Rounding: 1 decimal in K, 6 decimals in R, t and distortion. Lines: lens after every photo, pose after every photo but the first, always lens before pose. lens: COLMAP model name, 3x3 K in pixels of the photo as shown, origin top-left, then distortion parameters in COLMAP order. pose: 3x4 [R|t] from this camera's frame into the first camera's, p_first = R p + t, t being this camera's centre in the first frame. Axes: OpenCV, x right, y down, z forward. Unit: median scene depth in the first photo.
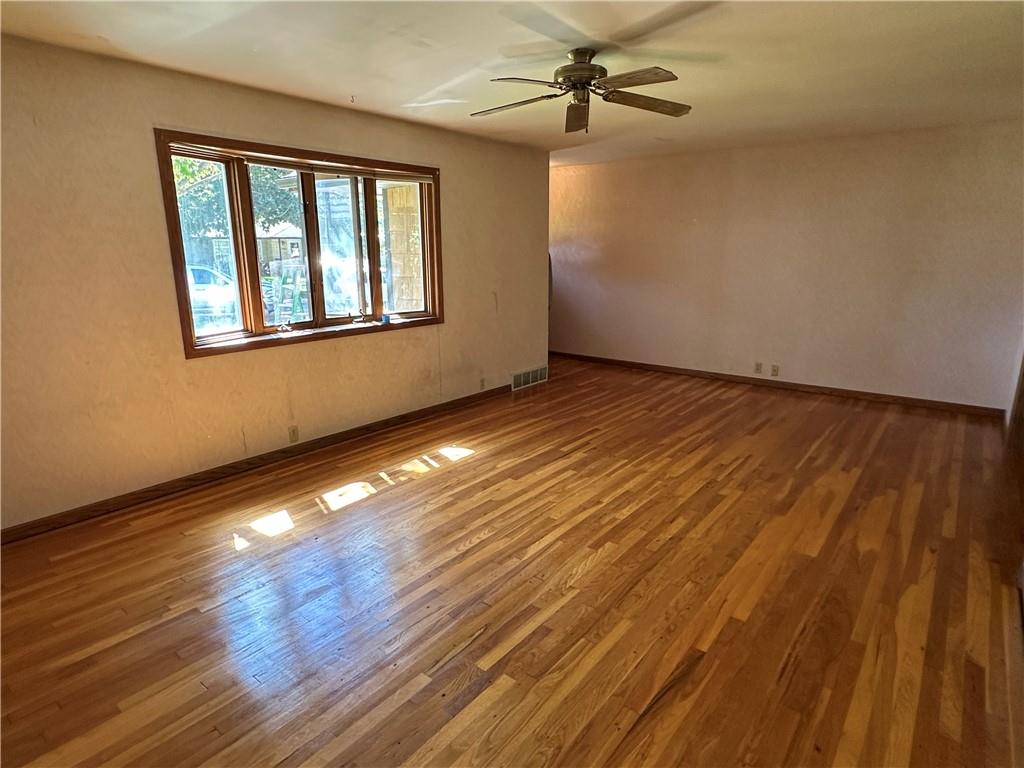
lens RADIAL K [[567.7, 0, 512.9], [0, 567.7, 379.4], [0, 0, 1]] dist [-0.003093, 0.001759]
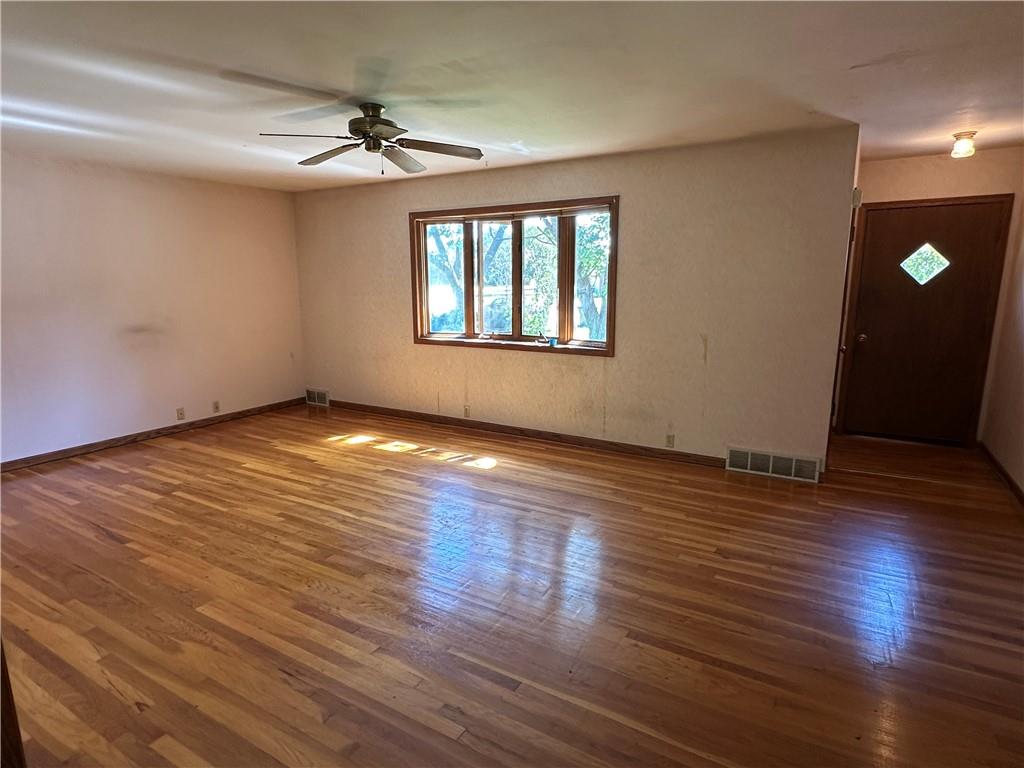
lens RADIAL K [[567.7, 0, 511.1], [0, 567.7, 384.5], [0, 0, 1]] dist [-0.003093, 0.001759]
pose [[0.140772, 0.182097, -0.973151, 0.973983], [-0.218767, 0.964364, 0.148807, -0.198715], [0.965569, 0.191946, 0.175592, 0.853166]]
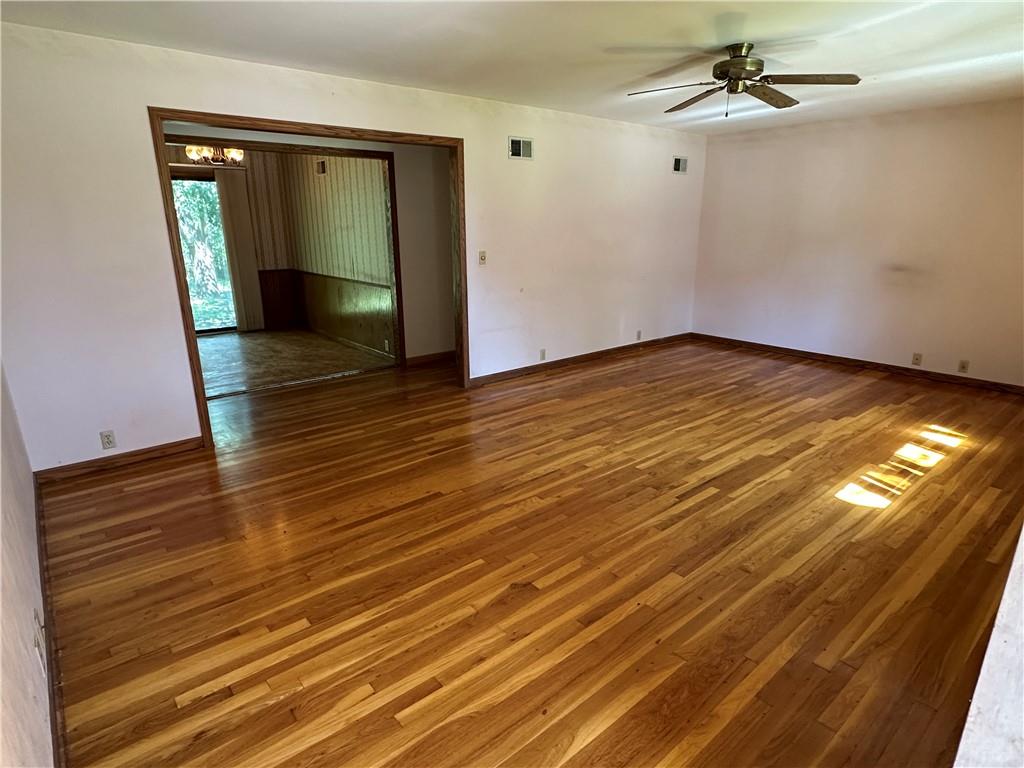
lens RADIAL K [[567.7, 0, 511.5], [0, 567.7, 391.6], [0, 0, 1]] dist [-0.003093, 0.001759]
pose [[-0.980619, -0.050450, 0.189317, 0.228496], [0.050482, 0.868590, 0.492954, -0.400827], [-0.189309, 0.492957, -0.849209, 1.708918]]
